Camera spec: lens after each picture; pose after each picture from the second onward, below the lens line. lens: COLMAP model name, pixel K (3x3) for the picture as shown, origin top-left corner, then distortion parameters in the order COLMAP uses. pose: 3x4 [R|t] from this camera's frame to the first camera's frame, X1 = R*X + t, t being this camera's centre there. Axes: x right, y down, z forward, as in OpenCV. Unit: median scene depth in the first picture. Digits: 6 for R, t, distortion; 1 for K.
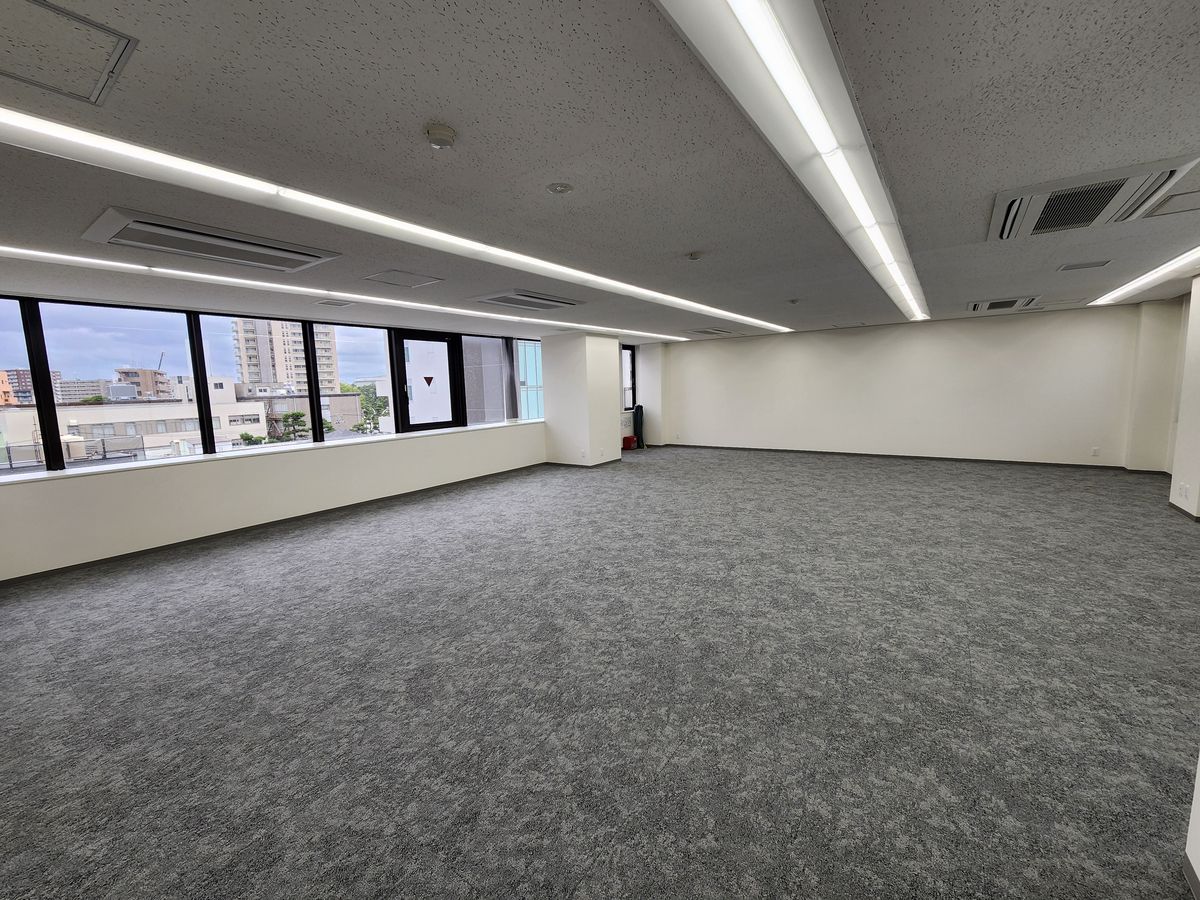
lens RADIAL K [[488.7, 0, 600.1], [0, 488.7, 442.8], [0, 0, 1]] dist [0.005244, -0.002995]
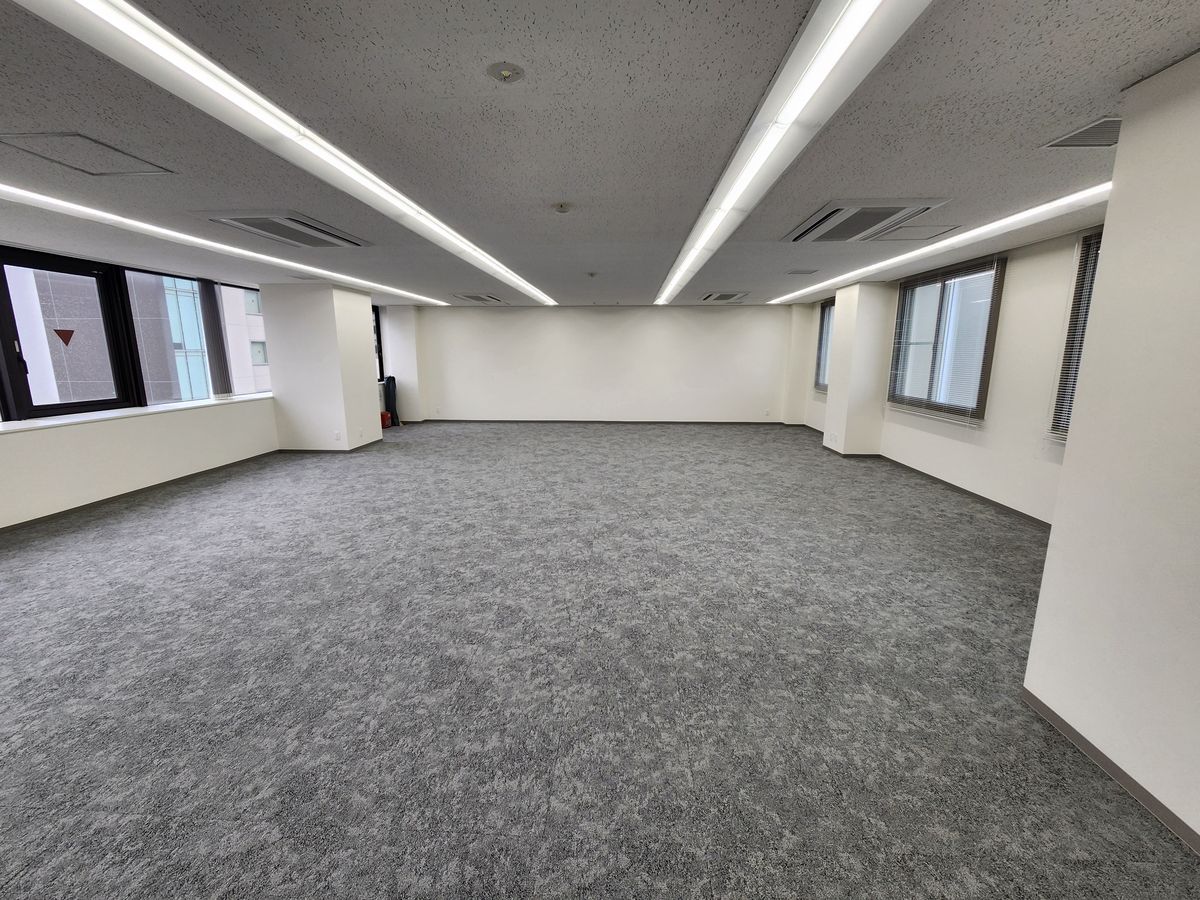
lens RADIAL K [[488.7, 0, 600.1], [0, 488.7, 442.8], [0, 0, 1]] dist [0.005244, -0.002995]
pose [[0.843245, -0.067486, 0.533277, -0.197963], [0.036783, 0.997007, 0.068007, -0.011518], [-0.536270, -0.037732, 0.843203, 0.153614]]
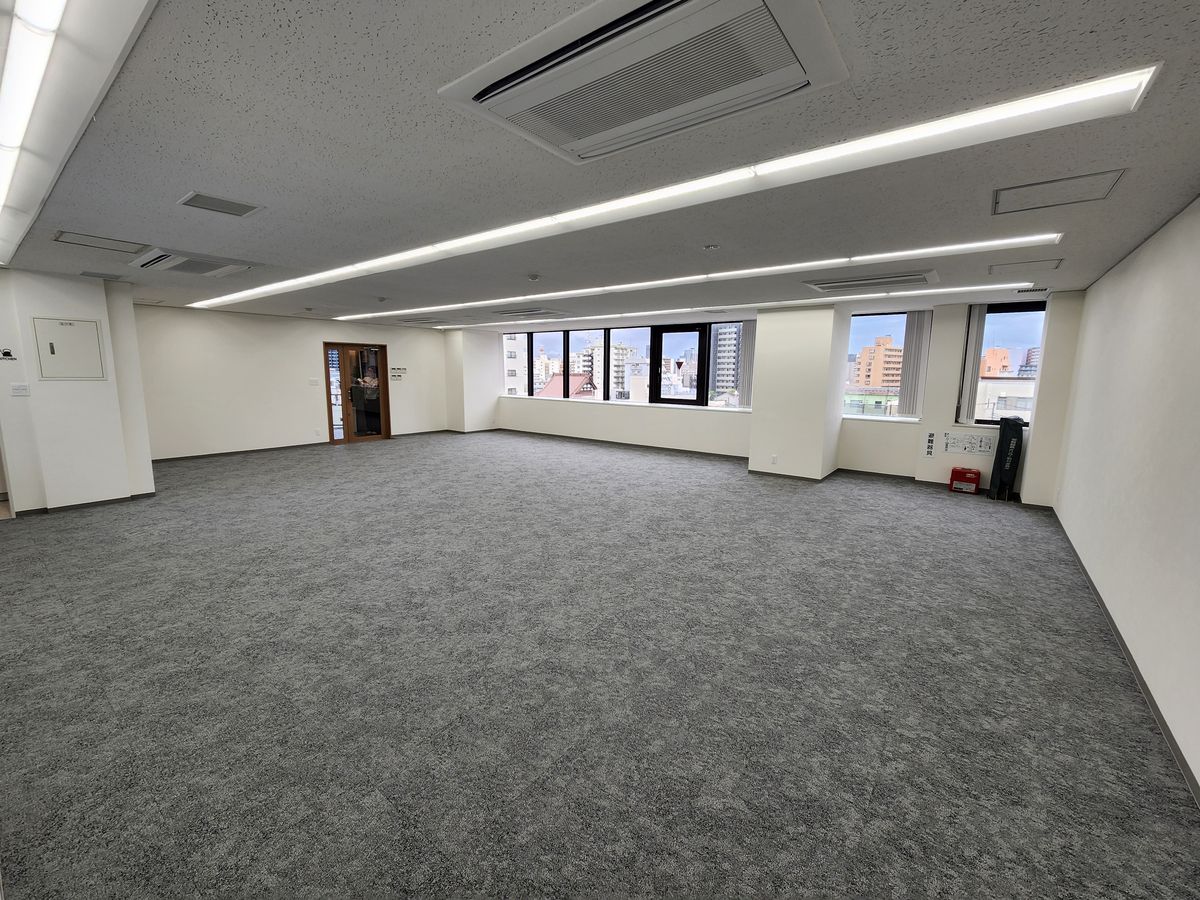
lens RADIAL K [[489.9, 0, 603.2], [0, 489.9, 441.3], [0, 0, 1]] dist [-0.002925, -0.000964]
pose [[-0.031575, 0.171867, -0.984614, 1.582632], [-0.129701, 0.976071, 0.174536, -0.225063], [0.991050, 0.133217, -0.008528, 1.473676]]
